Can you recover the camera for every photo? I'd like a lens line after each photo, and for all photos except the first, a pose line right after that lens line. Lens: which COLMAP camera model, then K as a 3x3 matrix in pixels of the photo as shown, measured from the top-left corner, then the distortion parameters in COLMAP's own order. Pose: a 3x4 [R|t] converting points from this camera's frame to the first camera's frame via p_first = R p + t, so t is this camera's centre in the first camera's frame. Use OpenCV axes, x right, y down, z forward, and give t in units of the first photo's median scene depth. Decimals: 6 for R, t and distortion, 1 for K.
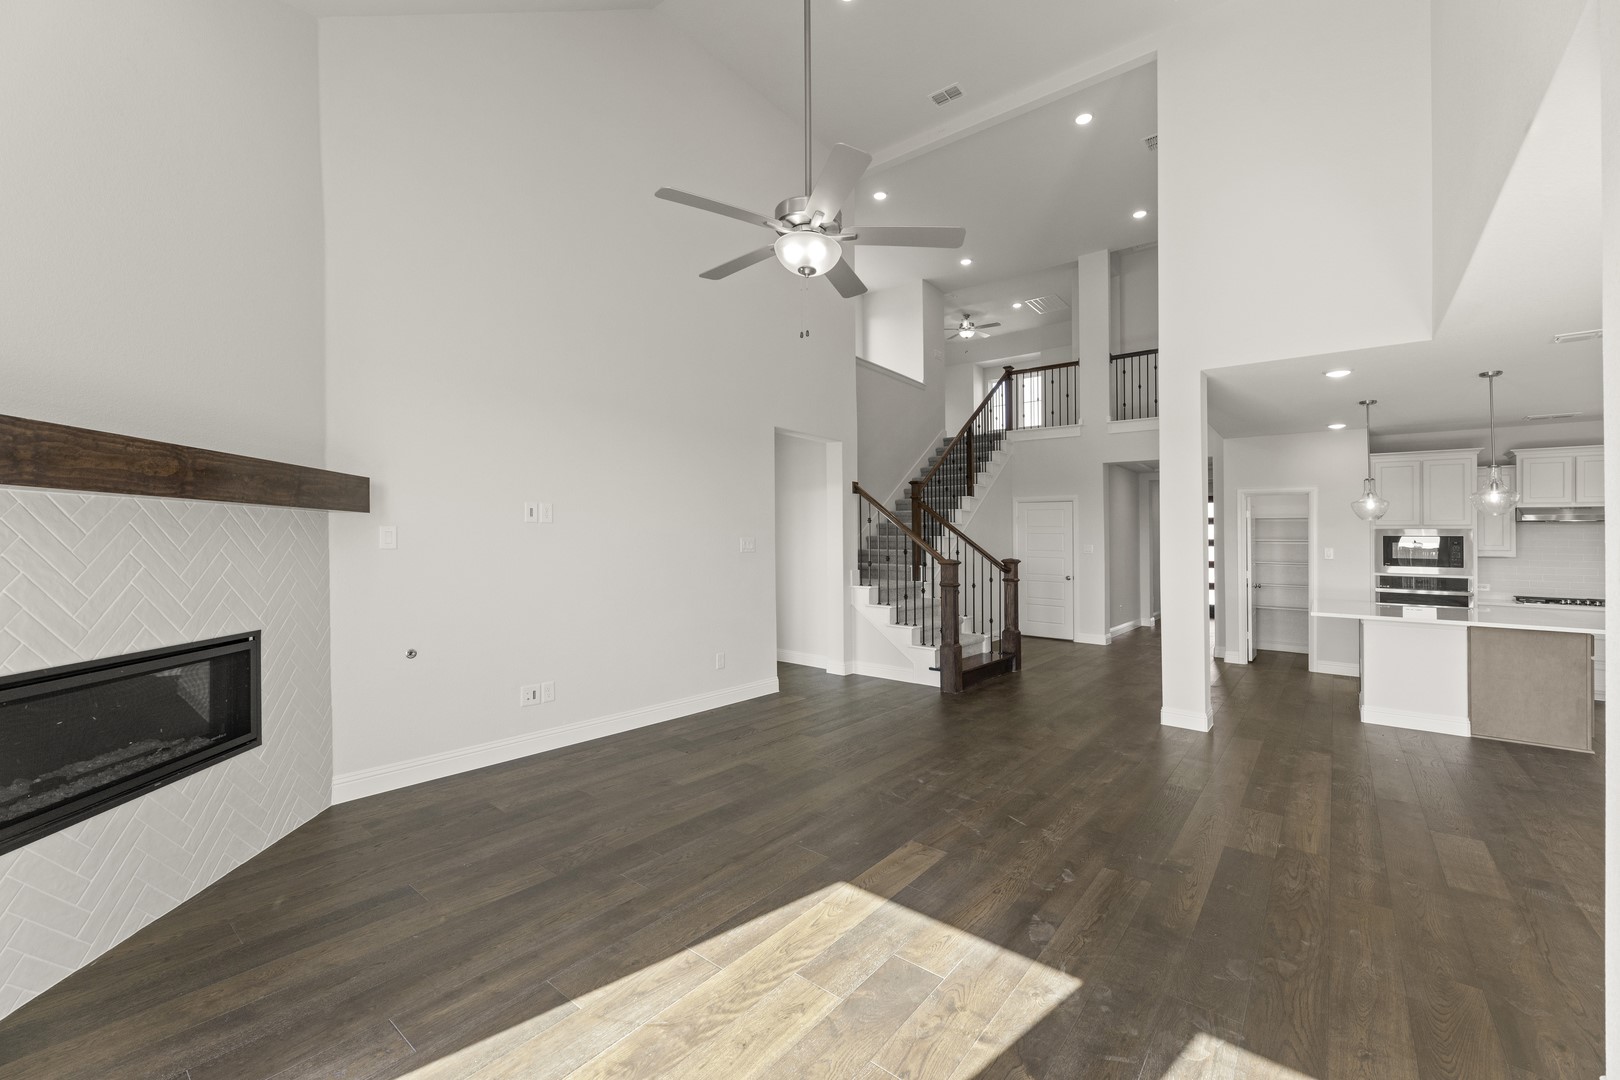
lens RADIAL K [[647.9, 0, 806.4], [0, 647.9, 535.4], [0, 0, 1]] dist [0.001052, 0.000367]
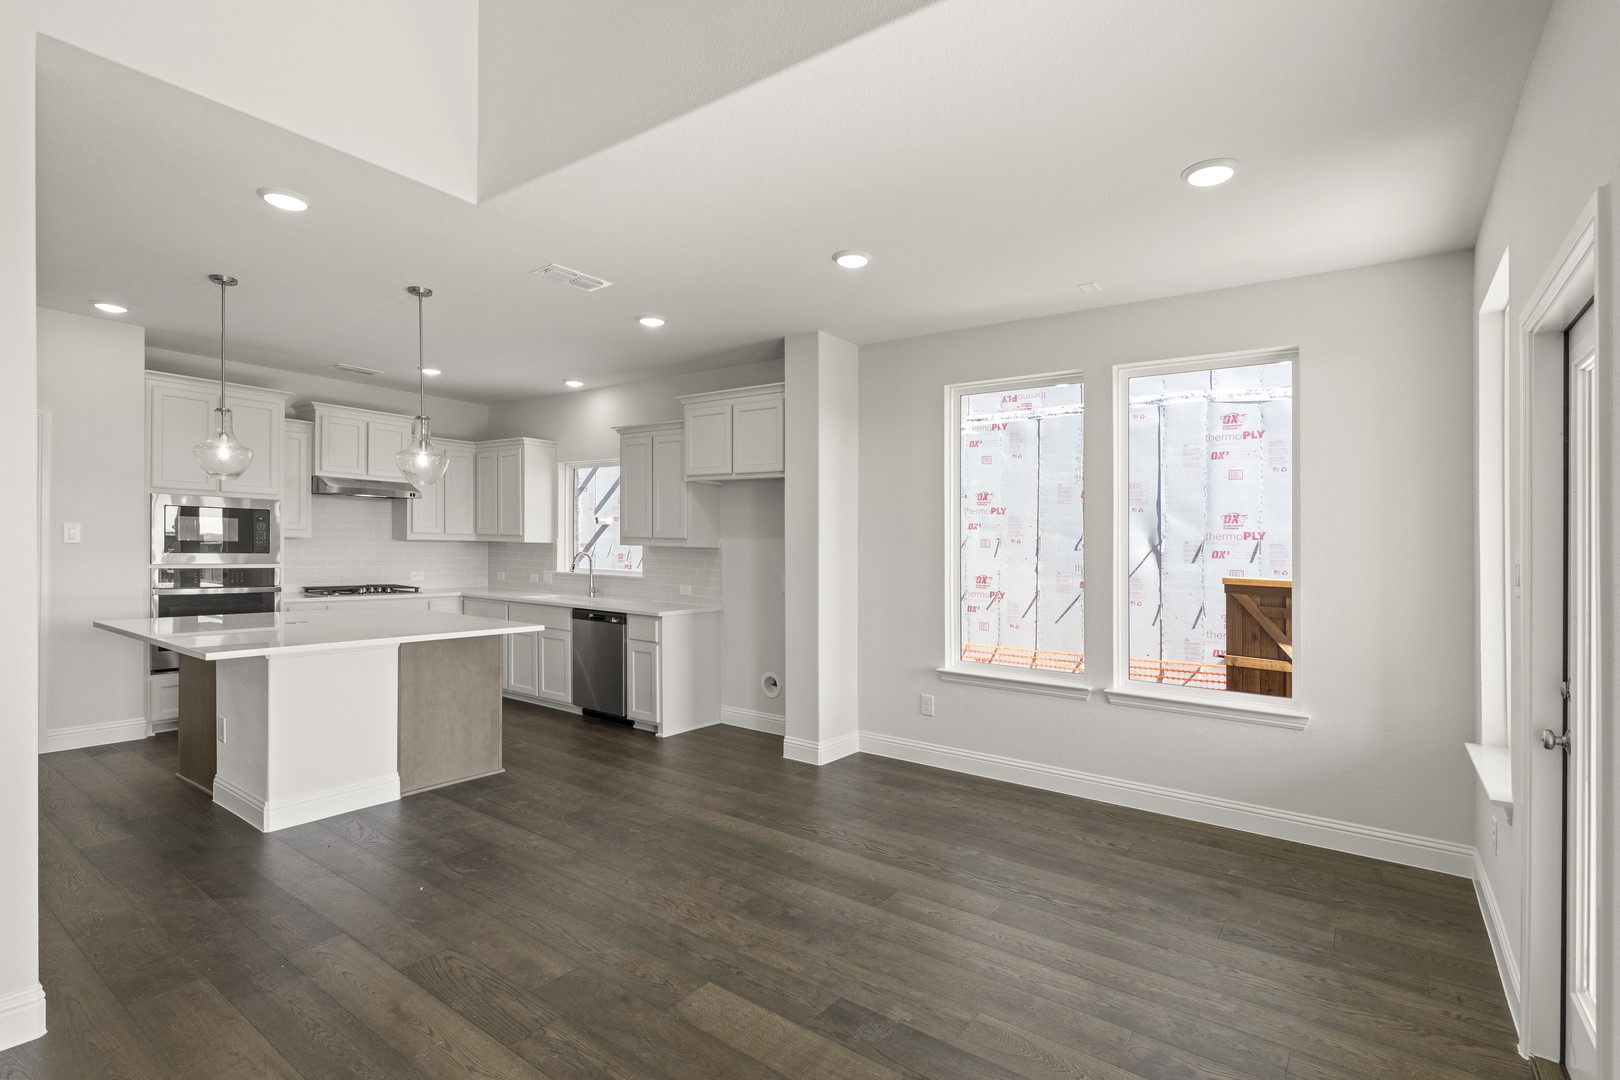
lens RADIAL K [[774.2, 0, 815.0], [0, 774.2, 532.7], [0, 0, 1]] dist [0.000962, 0.000065]
pose [[-0.051676, 0.000302, 0.998664, 0.110997], [-0.035712, 0.999360, -0.002151, 0.006692], [-0.998025, -0.035775, -0.051632, 0.408868]]
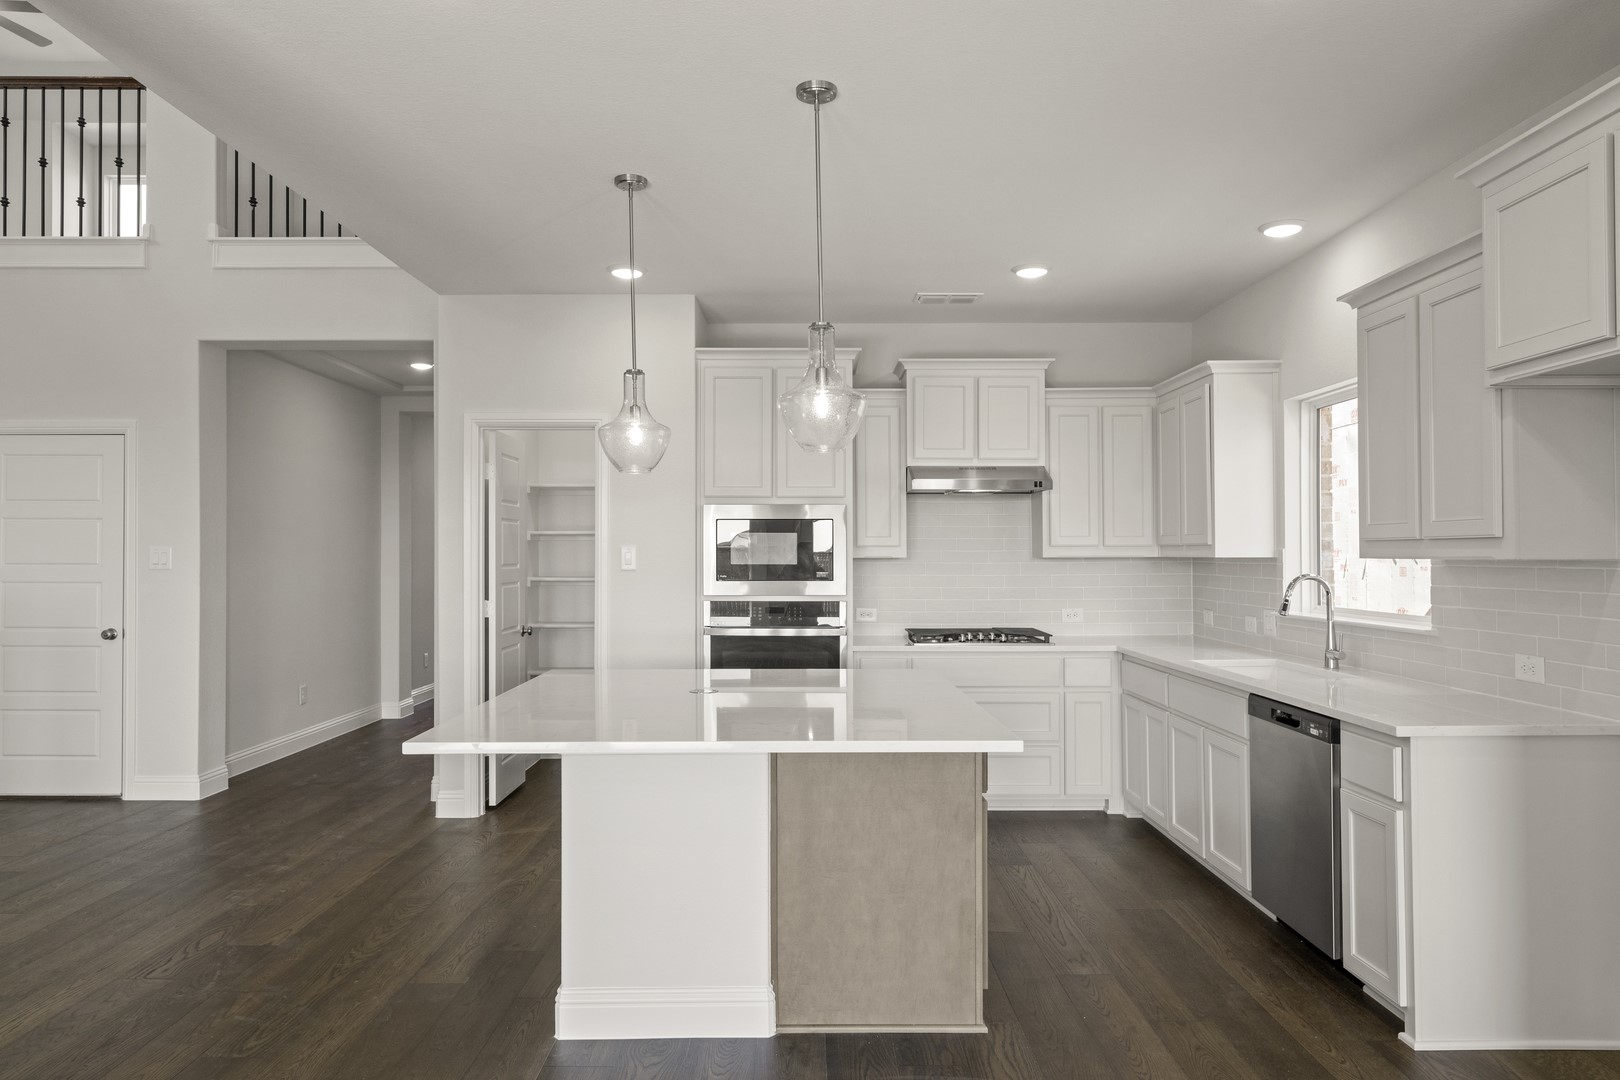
lens RADIAL K [[1044.2, 0, 801.8], [0, 1044.2, 568.9], [0, 0, 1]] dist [0.011789, -0.002392]
pose [[0.775721, -0.024564, 0.630598, 0.443618], [0.006439, 0.999498, 0.031013, 0.013961], [-0.631043, -0.019997, 0.775490, 0.353110]]
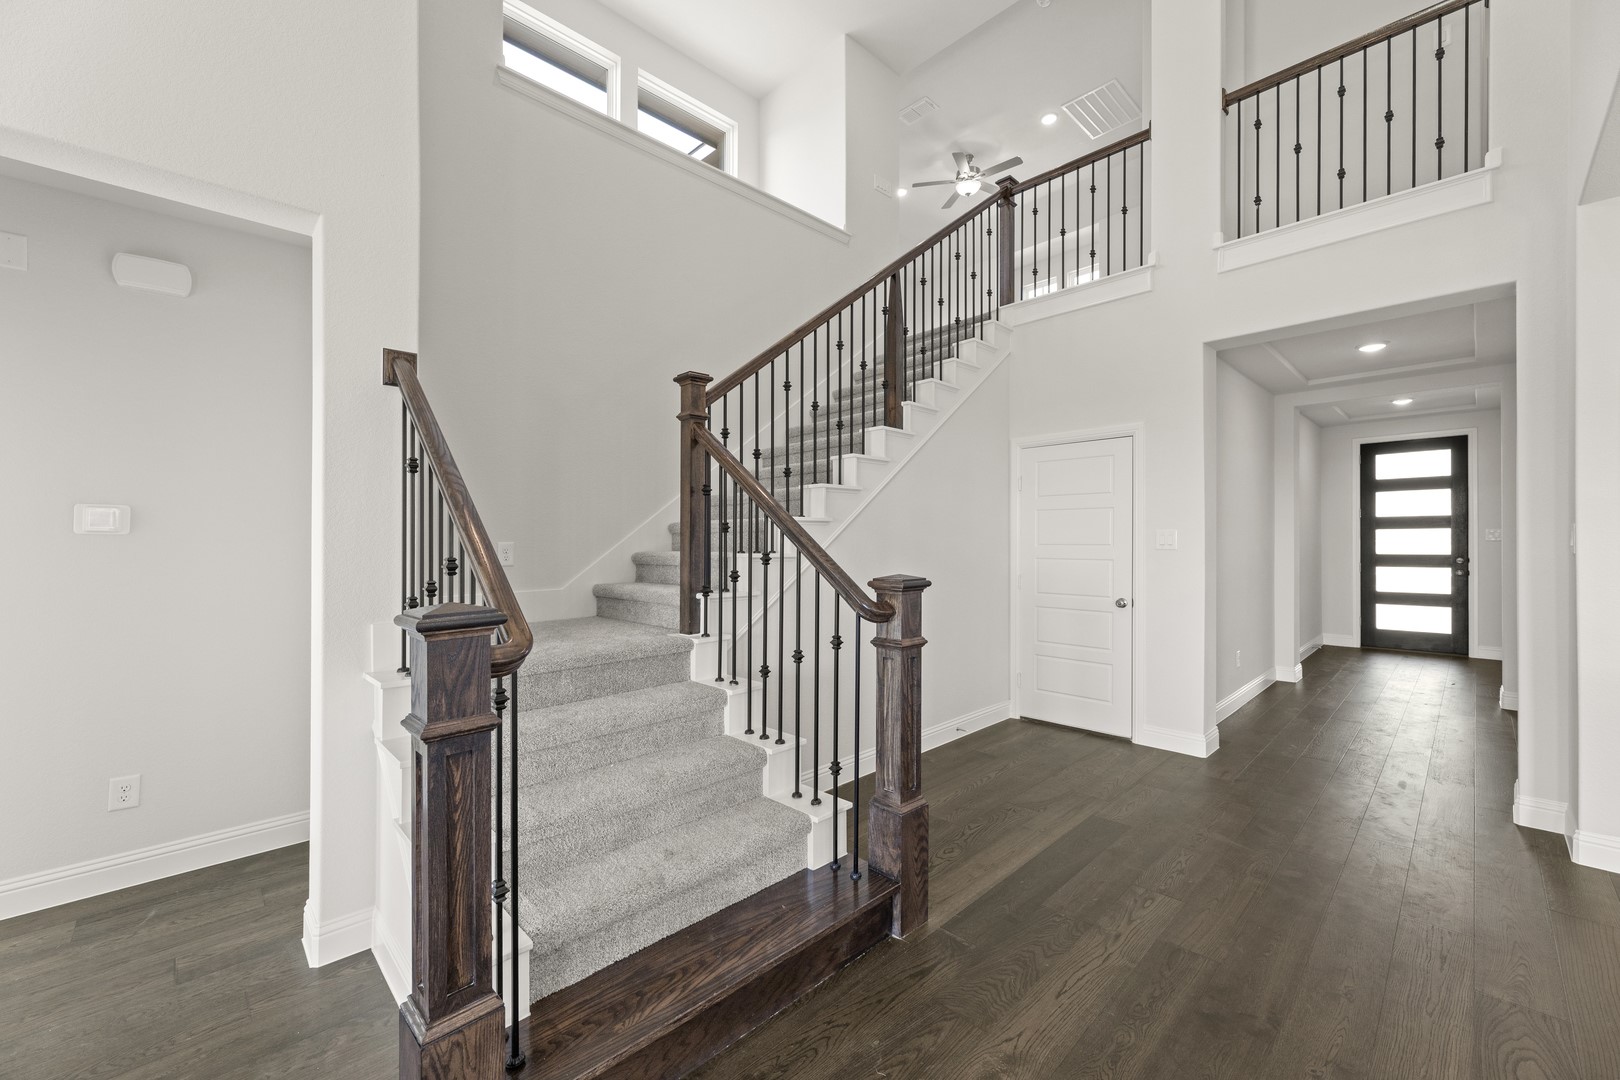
lens RADIAL K [[647.9, 0, 821.6], [0, 647.9, 565.0], [0, 0, 1]] dist [0.001052, 0.000367]
pose [[0.994621, -0.017782, -0.102041, 0.320904], [0.023103, 0.998421, 0.051201, 0.013573], [0.100970, -0.053283, 0.993462, 0.701478]]
